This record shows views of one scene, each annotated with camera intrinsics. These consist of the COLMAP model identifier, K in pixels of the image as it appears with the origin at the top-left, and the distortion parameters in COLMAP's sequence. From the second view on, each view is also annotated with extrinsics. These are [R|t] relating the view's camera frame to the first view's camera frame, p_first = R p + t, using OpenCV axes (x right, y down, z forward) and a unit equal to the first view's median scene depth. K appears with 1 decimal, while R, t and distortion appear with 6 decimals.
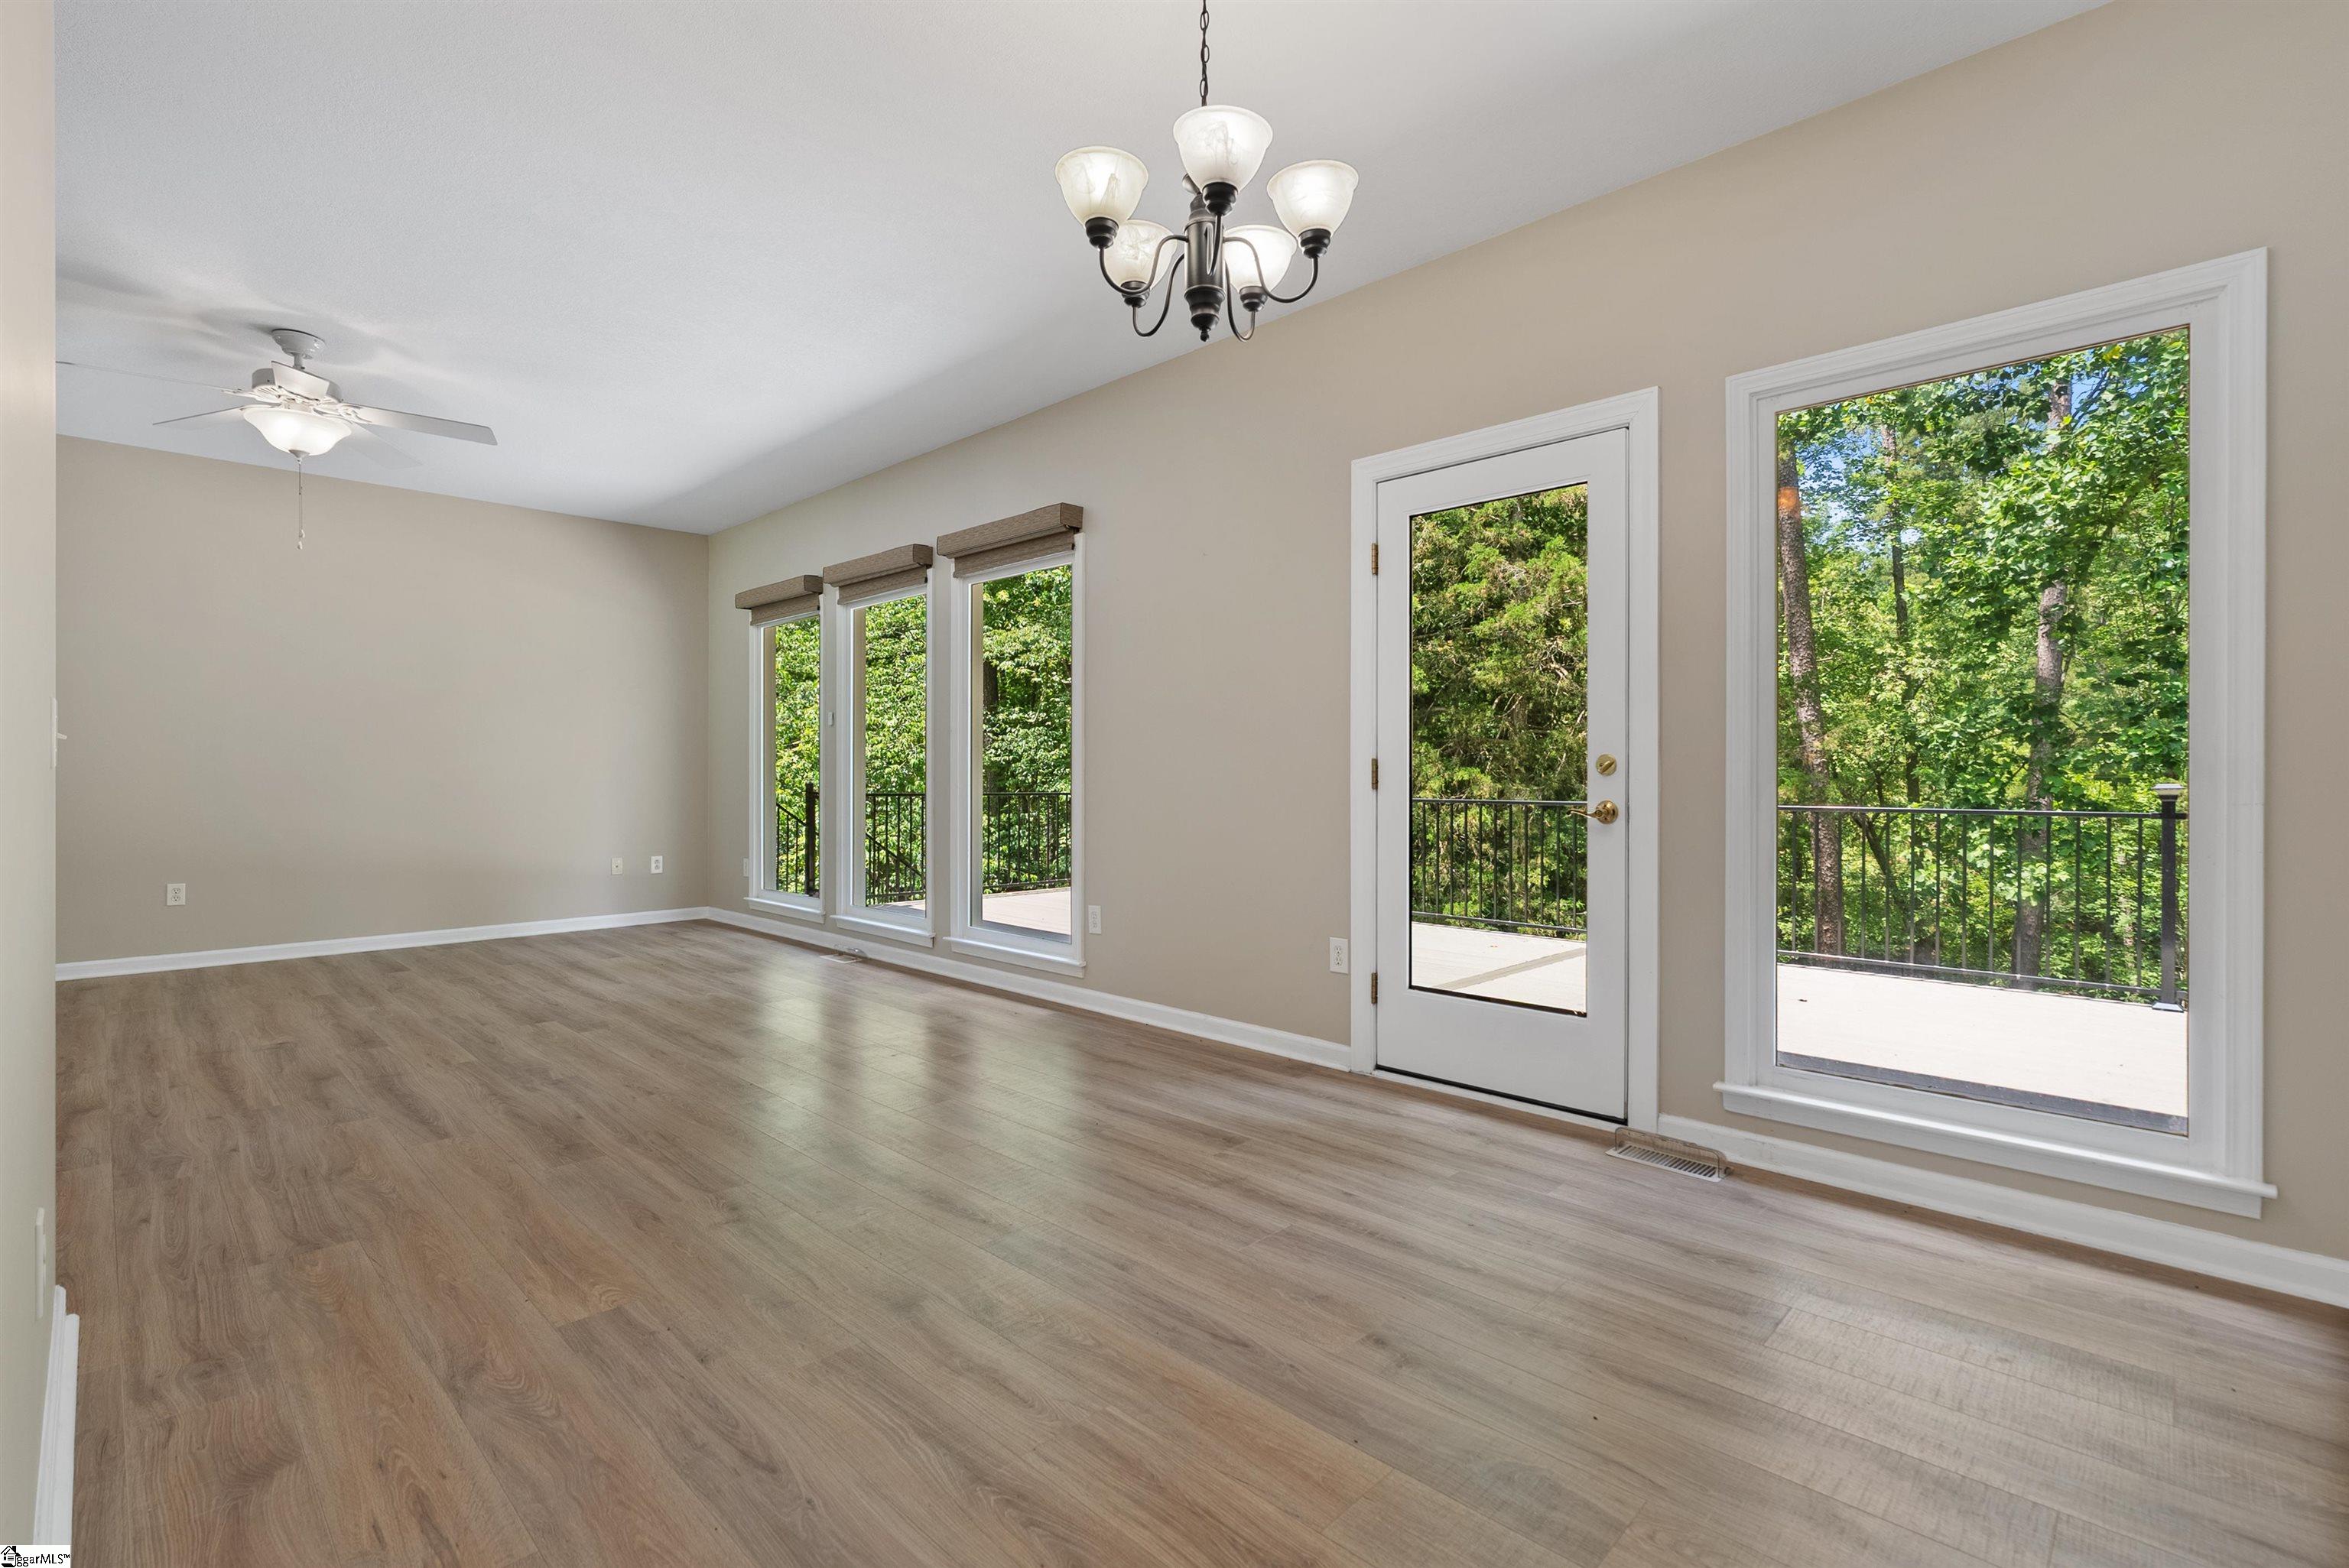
lens RADIAL K [[1069.4, 0, 1186.8], [0, 1069.4, 777.3], [0, 0, 1]] dist [-0.009773, 0.004850]
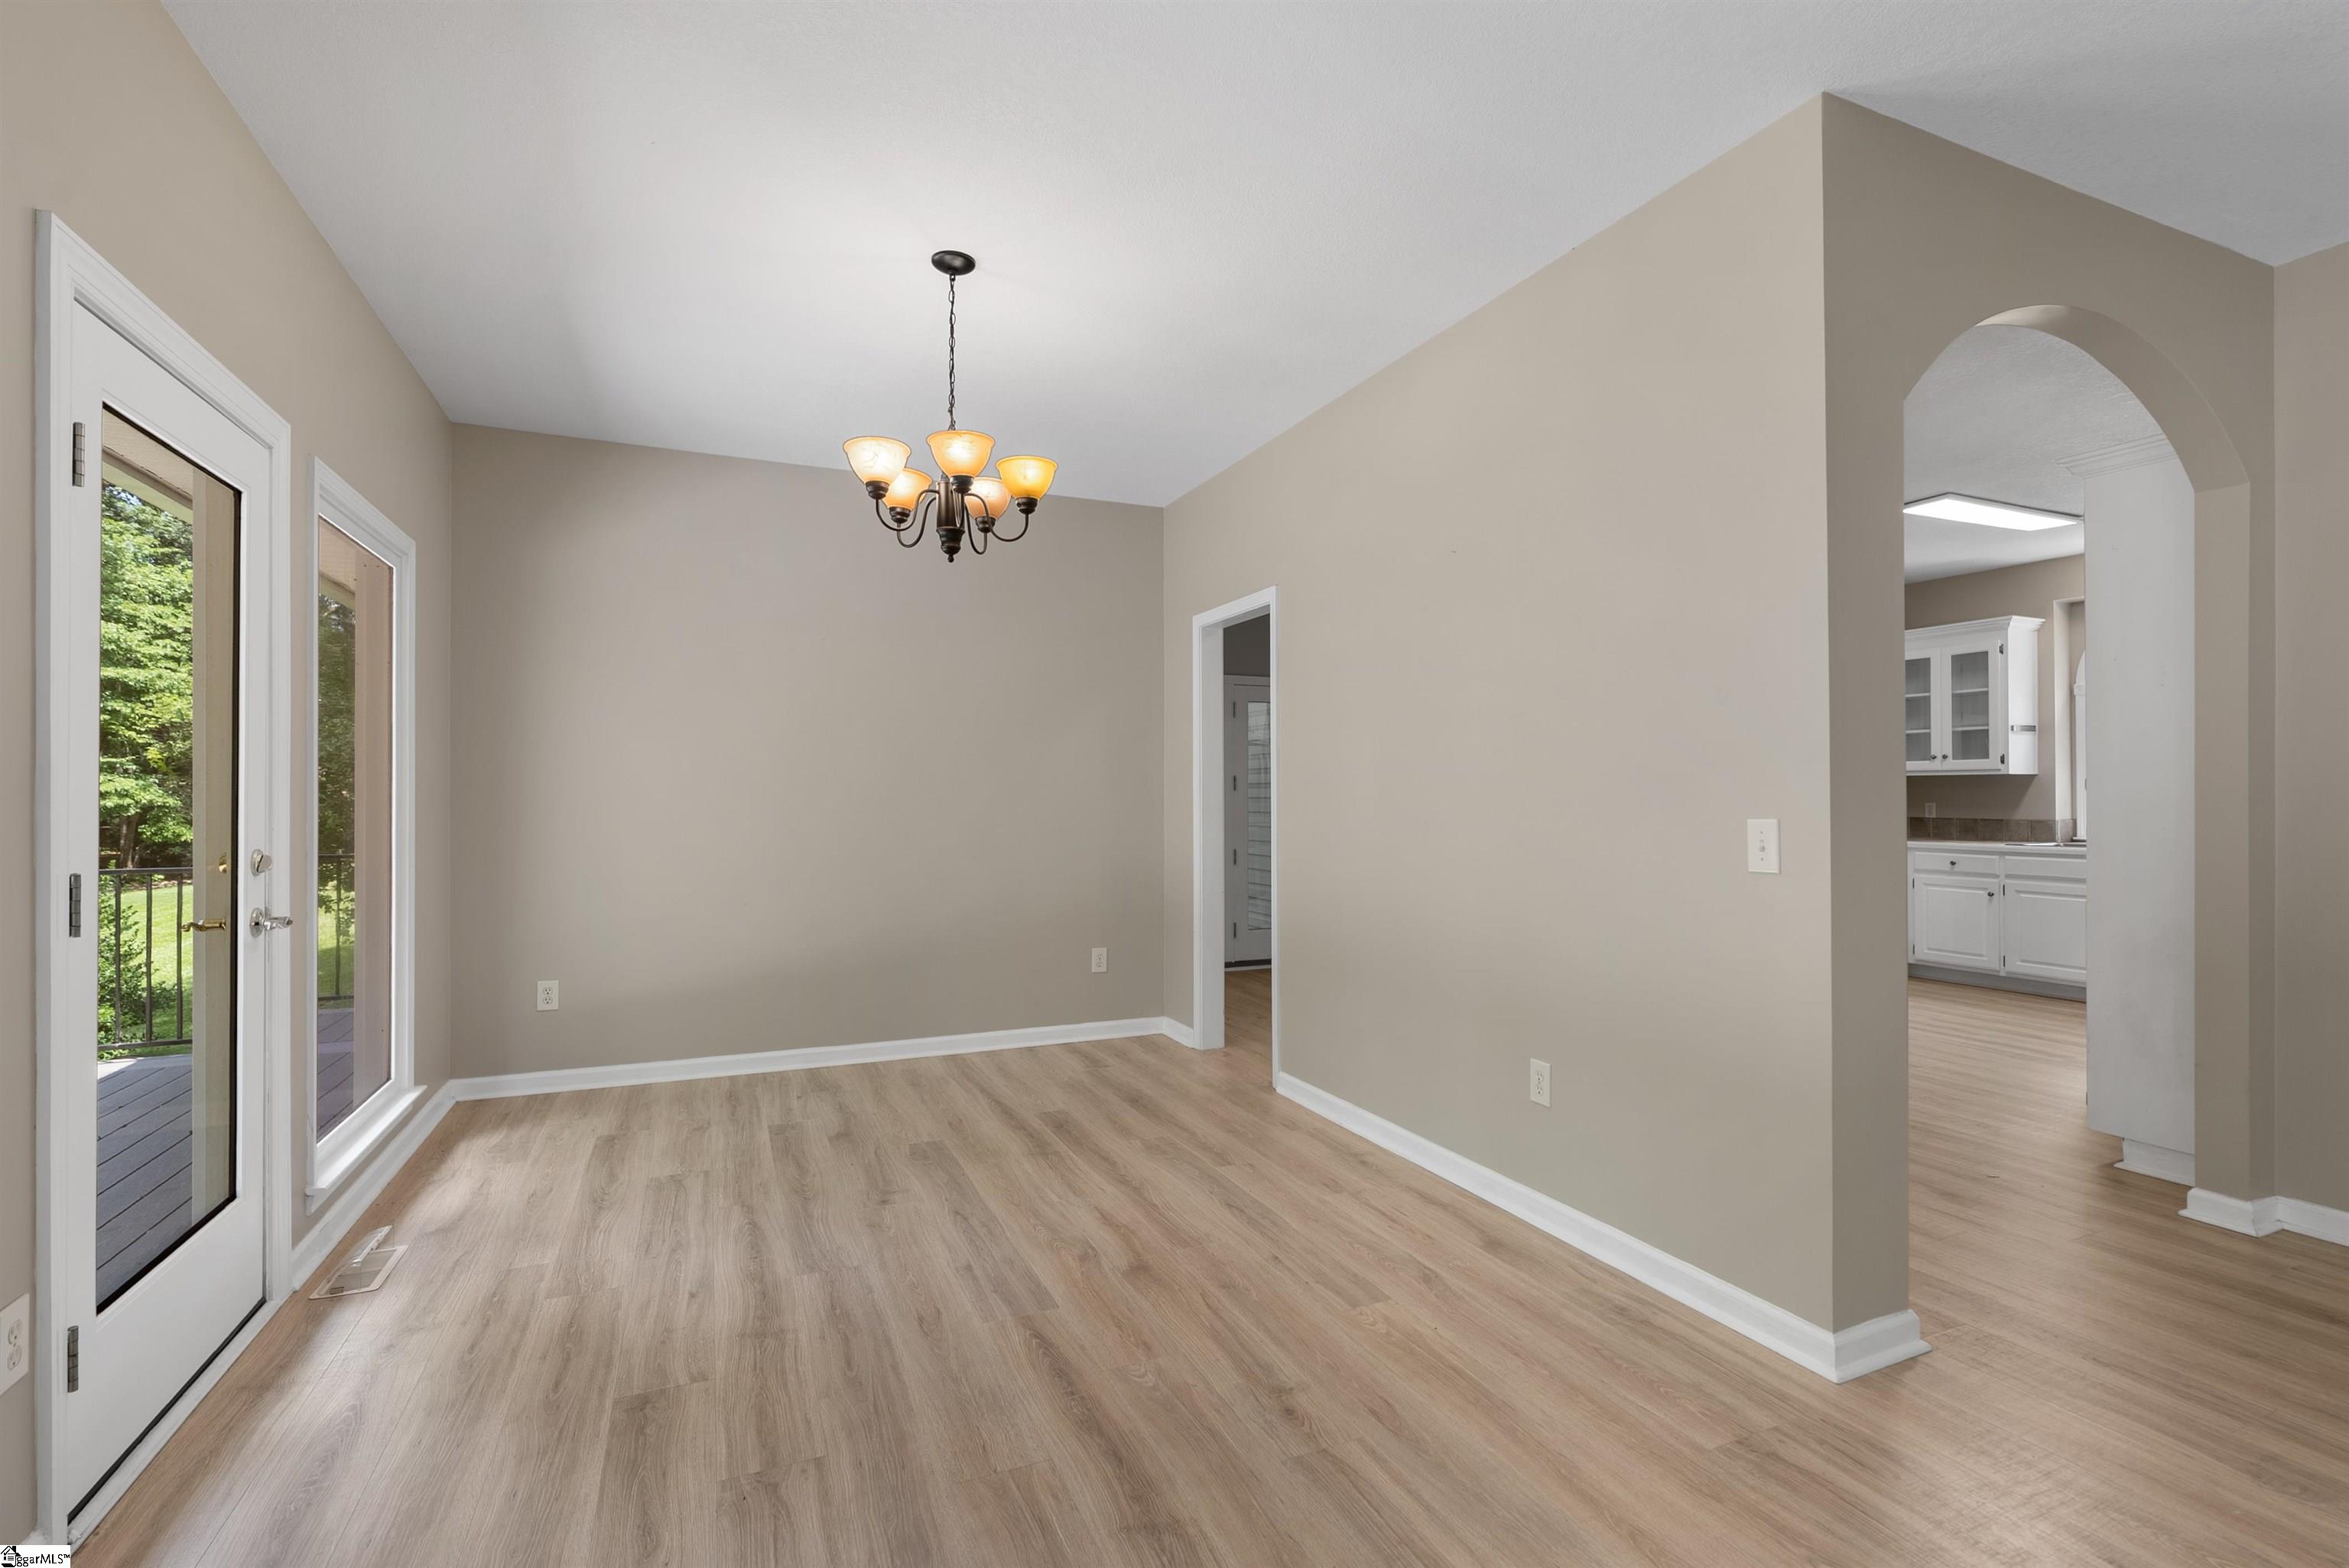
lens RADIAL K [[1069.4, 0, 1186.9], [0, 1069.4, 788.1], [0, 0, 1]] dist [-0.009773, 0.004850]
pose [[-0.930373, 0.001492, 0.366611, -0.602093], [-0.000723, 0.999982, -0.005906, -0.069794], [-0.366613, -0.005760, -0.930356, 1.657400]]
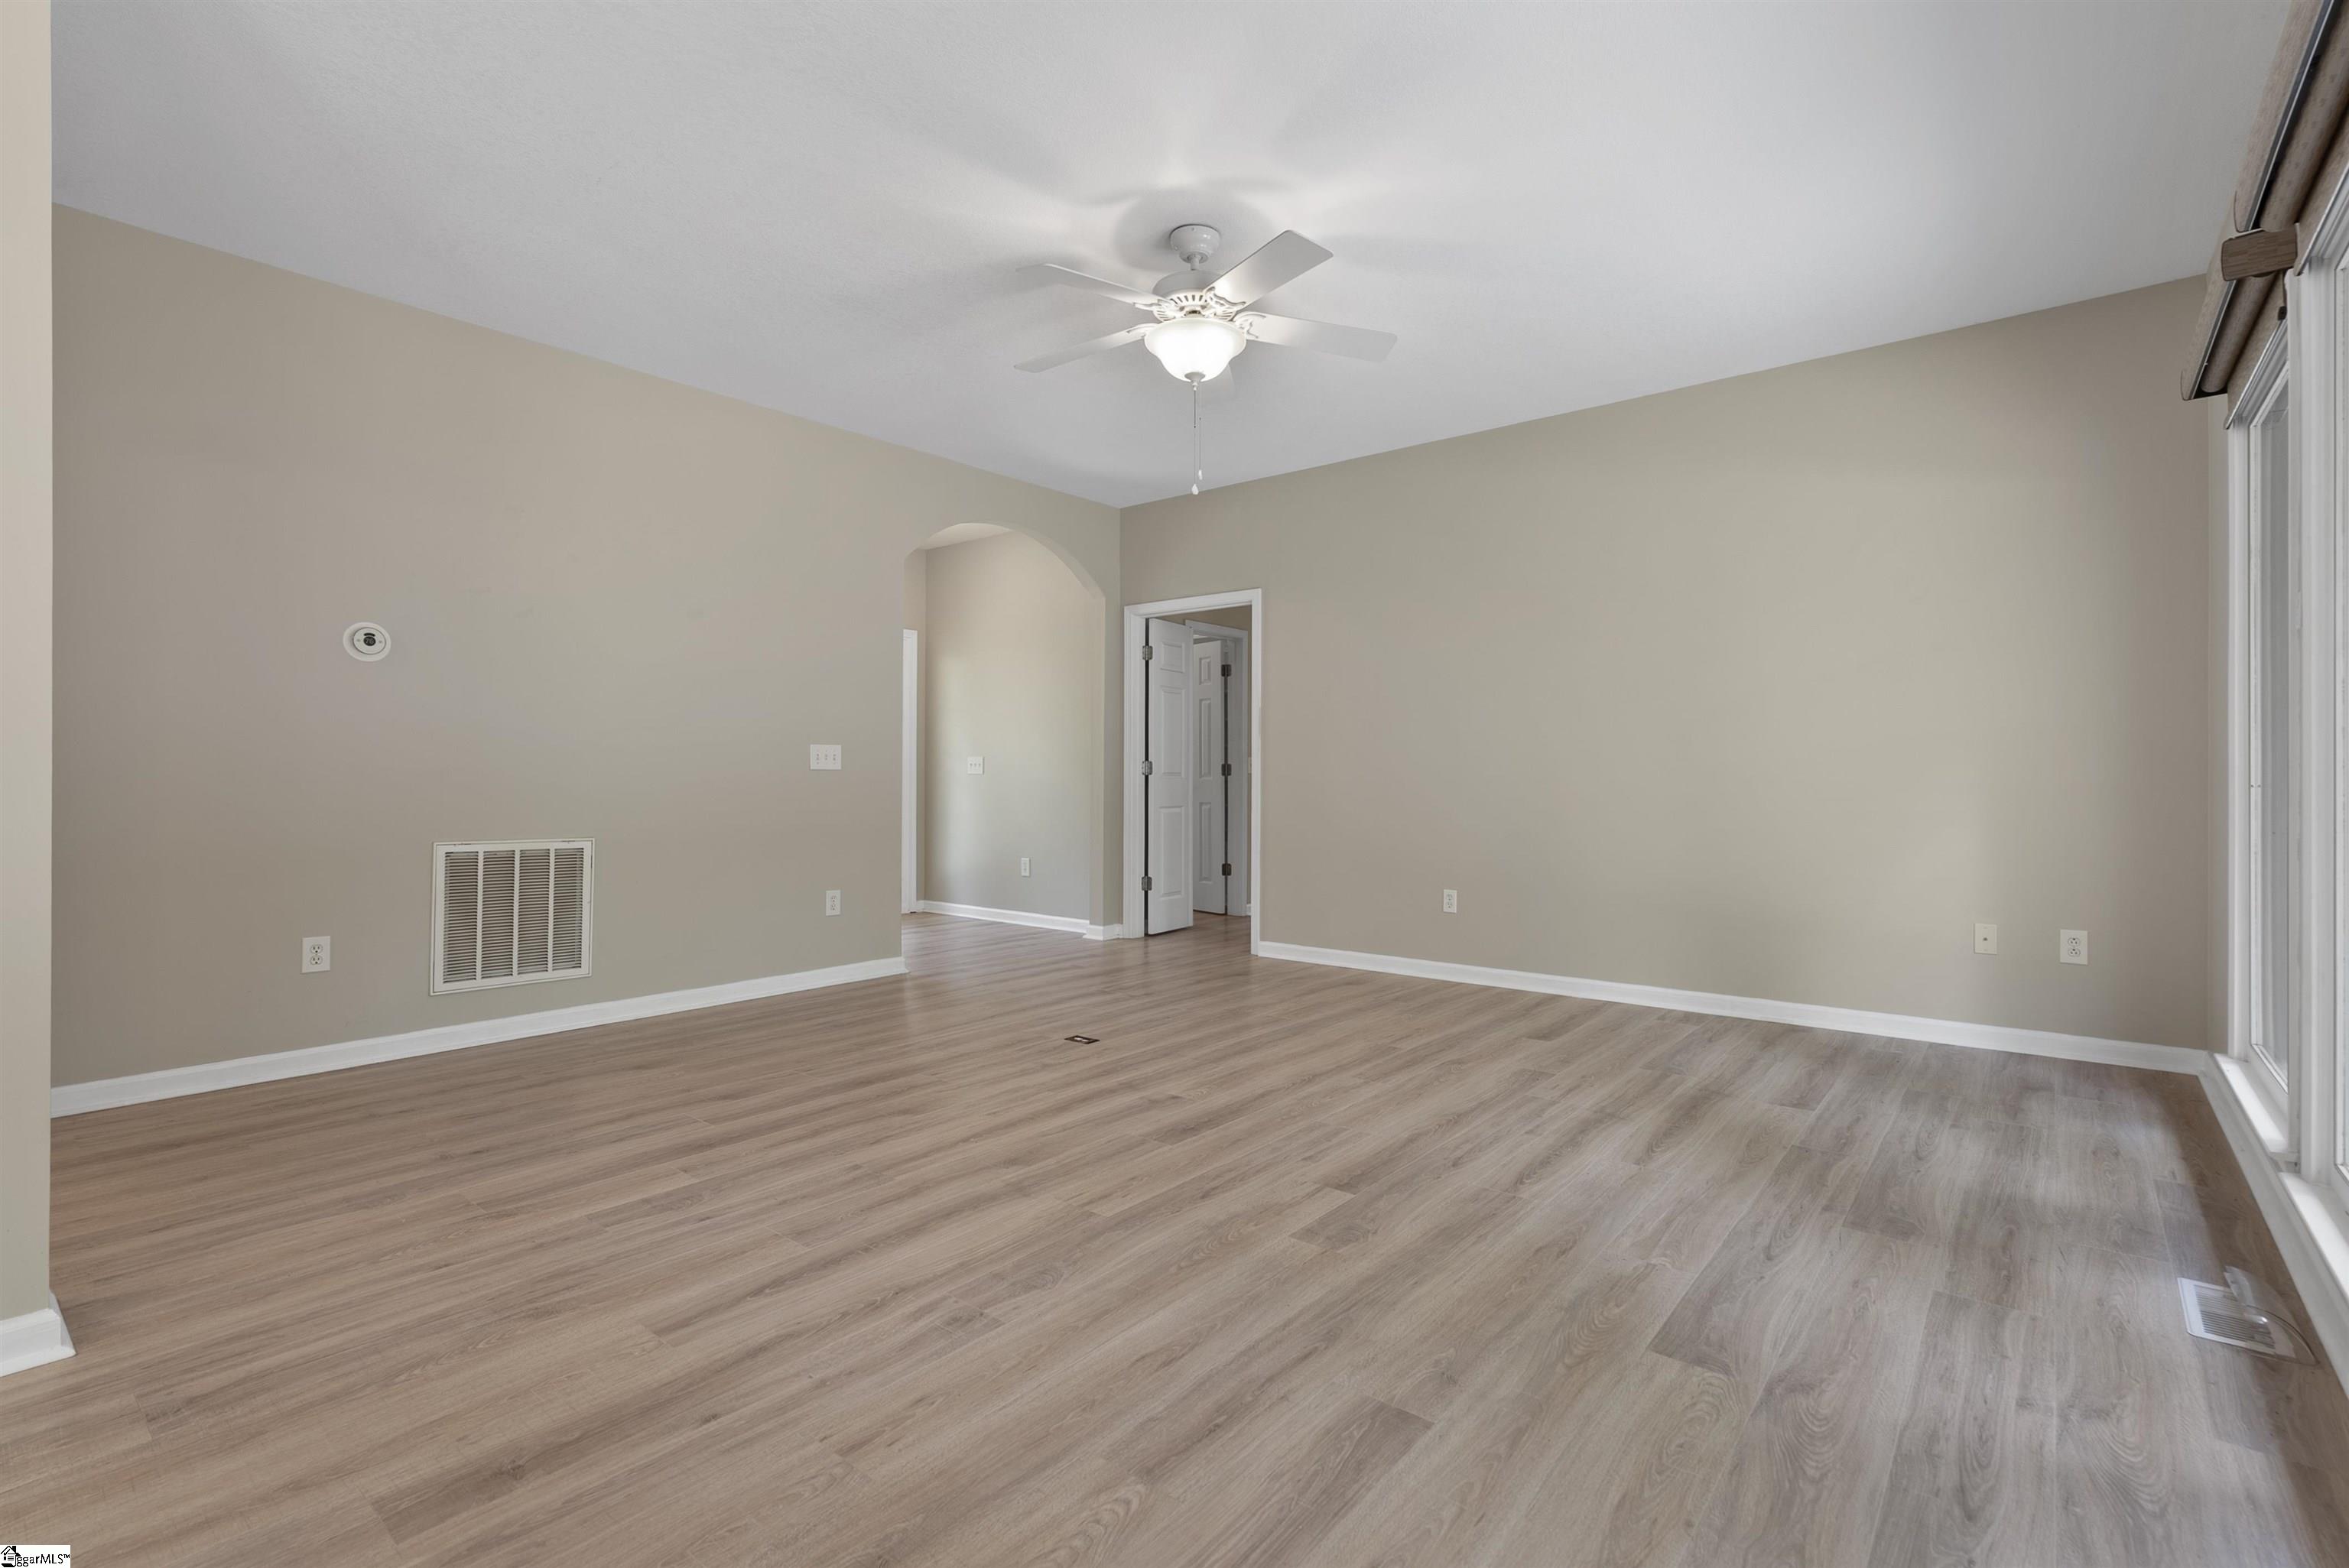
lens RADIAL K [[1069.4, 0, 1170.4], [0, 1069.4, 770.5], [0, 0, 1]] dist [-0.009773, 0.004850]
pose [[0.076402, -0.009731, -0.997030, -0.034977], [-0.003038, 0.999945, -0.009992, 0.007329], [0.997072, 0.003792, 0.076368, 1.372891]]
